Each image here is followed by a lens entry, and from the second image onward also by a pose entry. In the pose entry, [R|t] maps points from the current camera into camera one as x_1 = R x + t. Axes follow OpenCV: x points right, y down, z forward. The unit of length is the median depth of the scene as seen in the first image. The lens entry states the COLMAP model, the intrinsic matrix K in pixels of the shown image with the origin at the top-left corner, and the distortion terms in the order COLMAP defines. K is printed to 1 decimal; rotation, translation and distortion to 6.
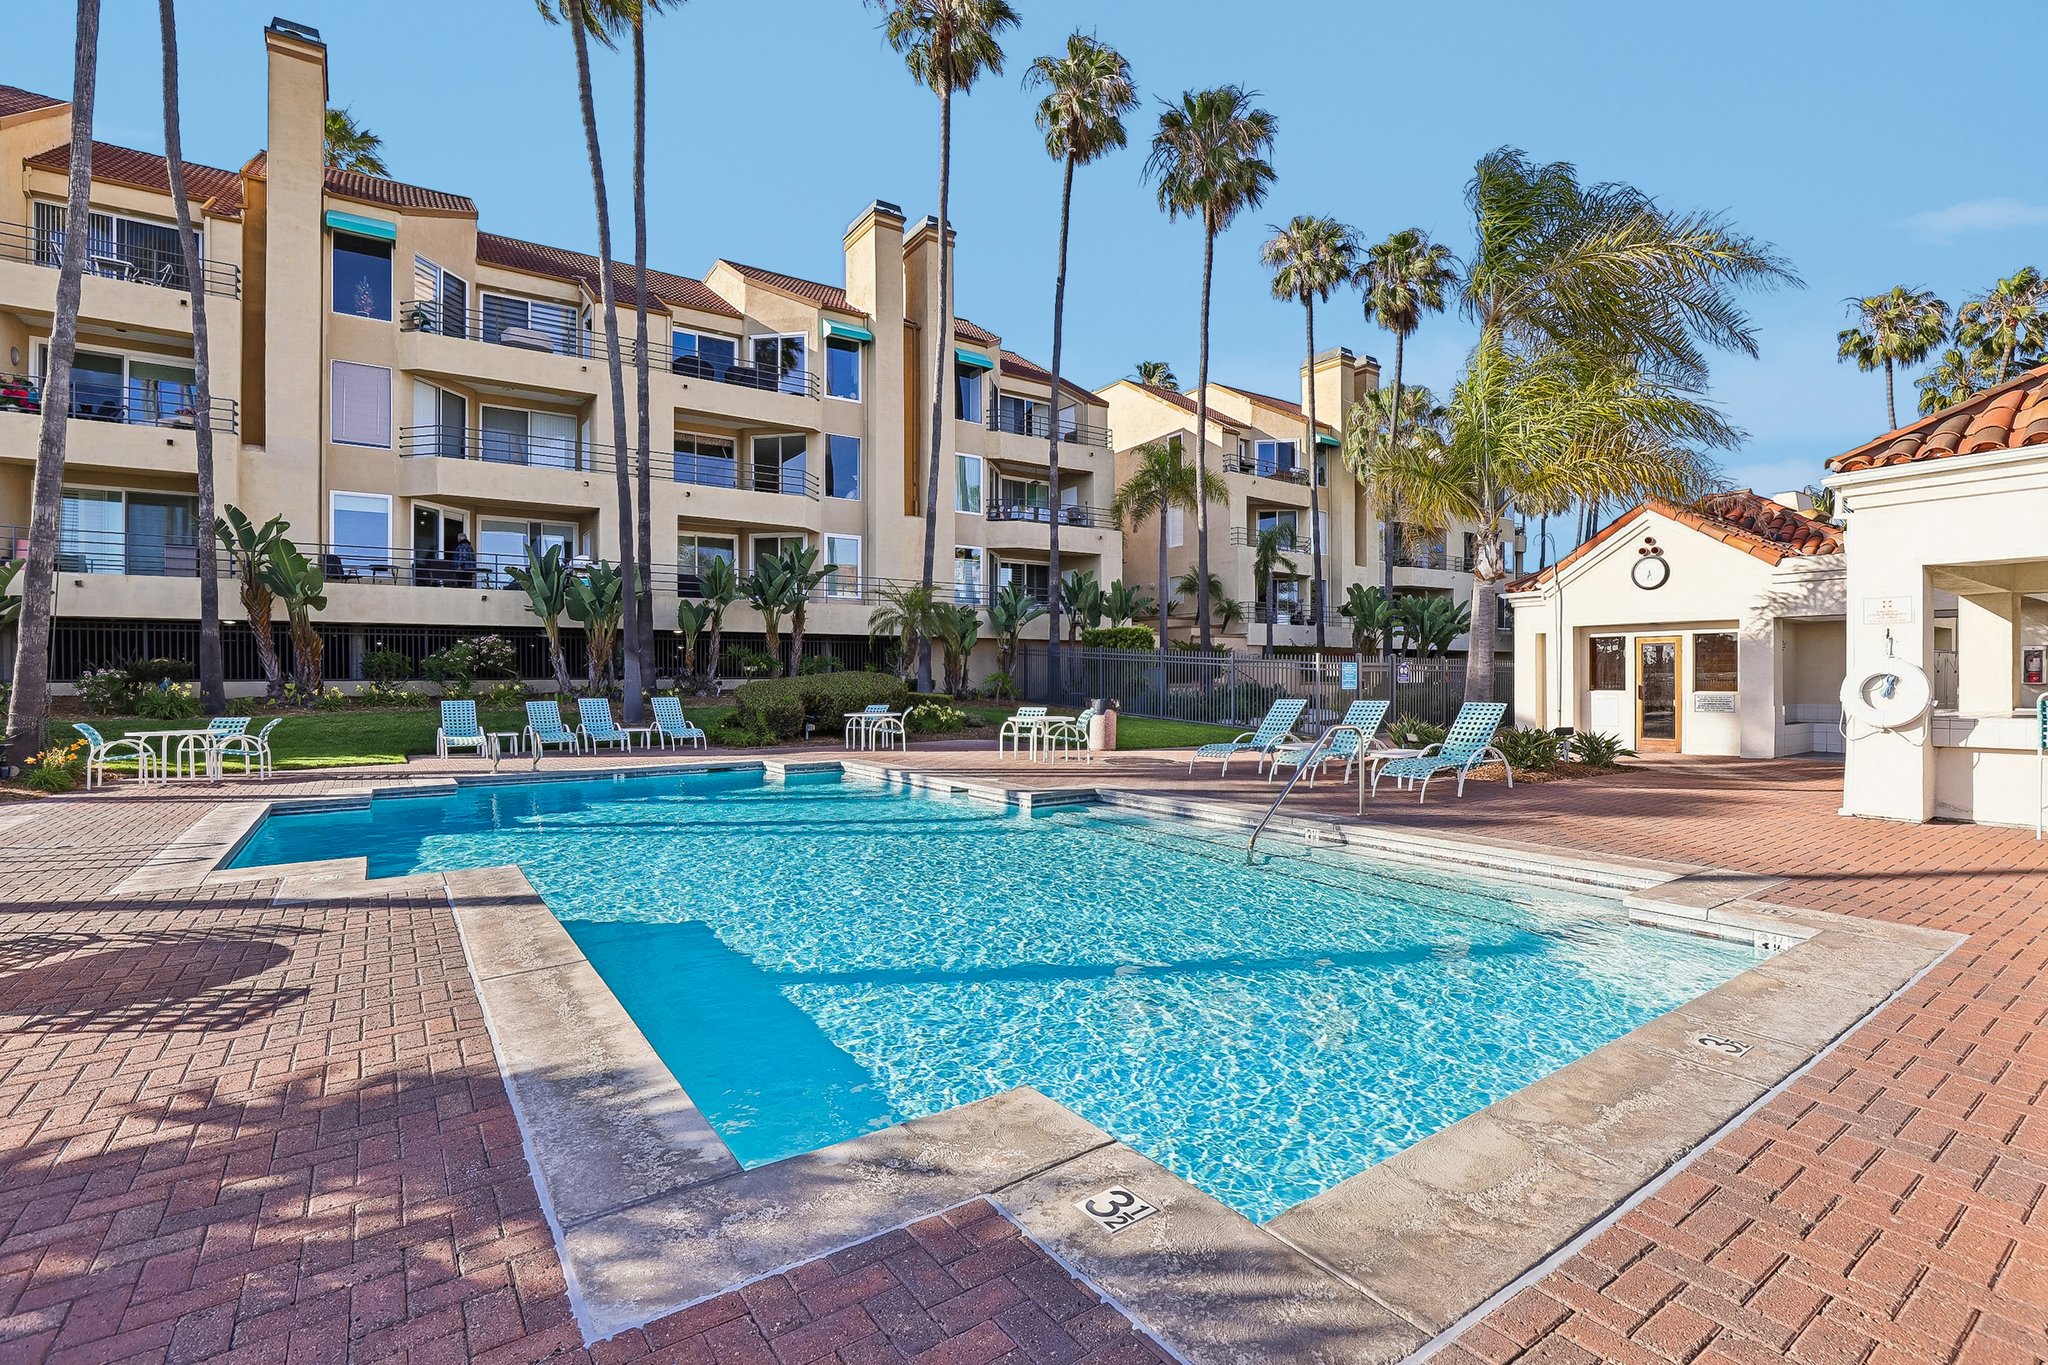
lens RADIAL K [[950.1, 0, 1031.9], [0, 950.1, 683.1], [0, 0, 1]] dist [-0.029316, 0.001780]
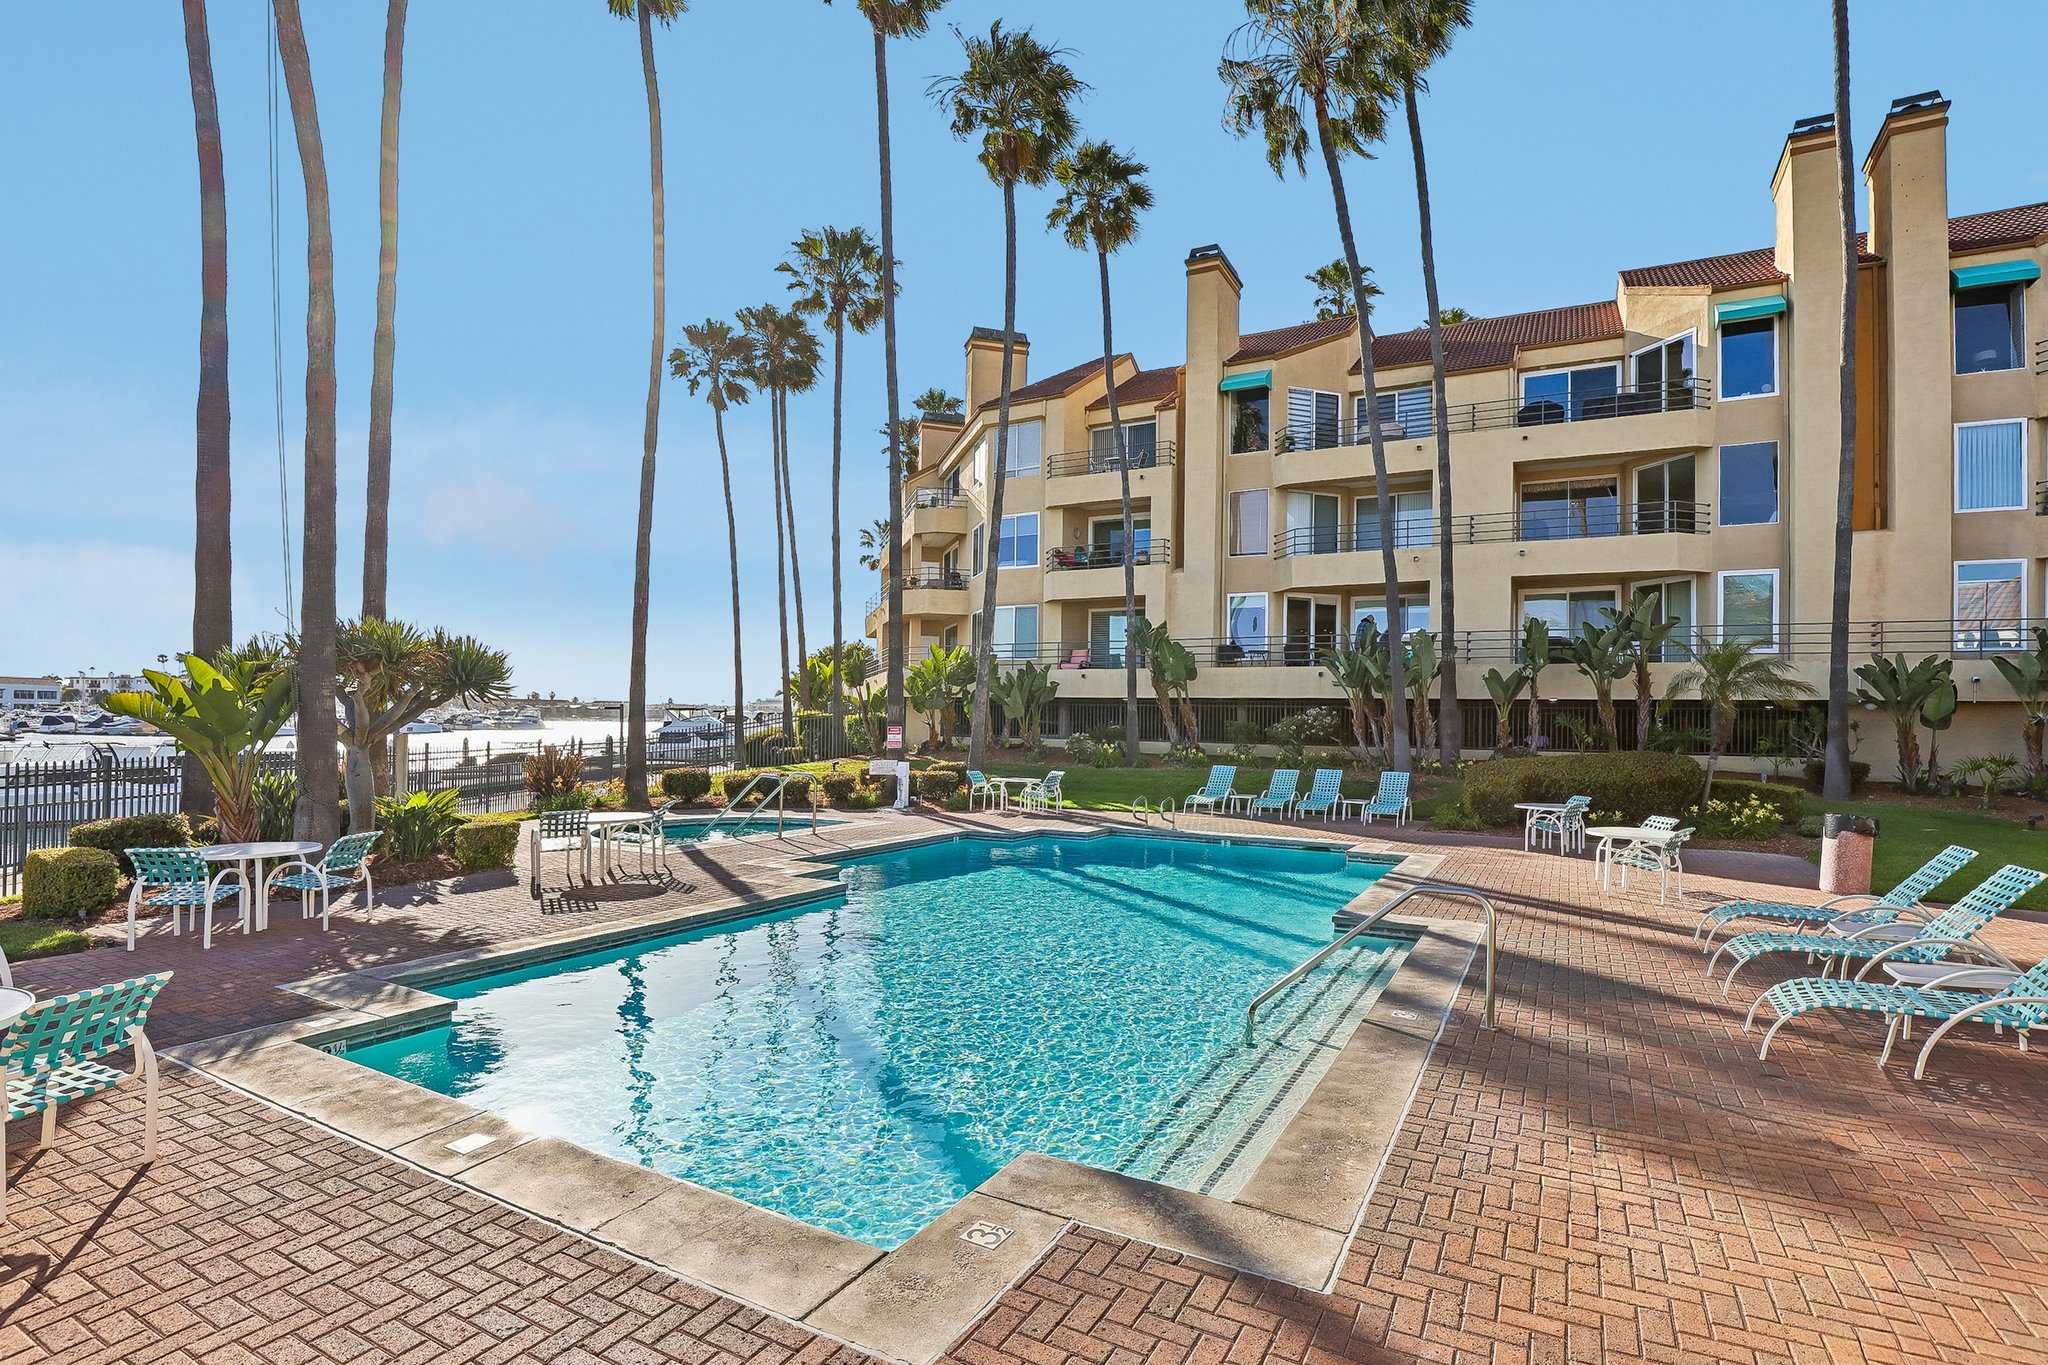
lens RADIAL K [[980.6, 0, 1014.6], [0, 980.6, 703.7], [0, 0, 1]] dist [-0.021401, -0.001536]
pose [[0.423066, -0.001371, -0.906098, 0.290726], [-0.023078, 0.999658, -0.012288, -0.026772], [0.905805, 0.026109, 0.422889, 0.137799]]
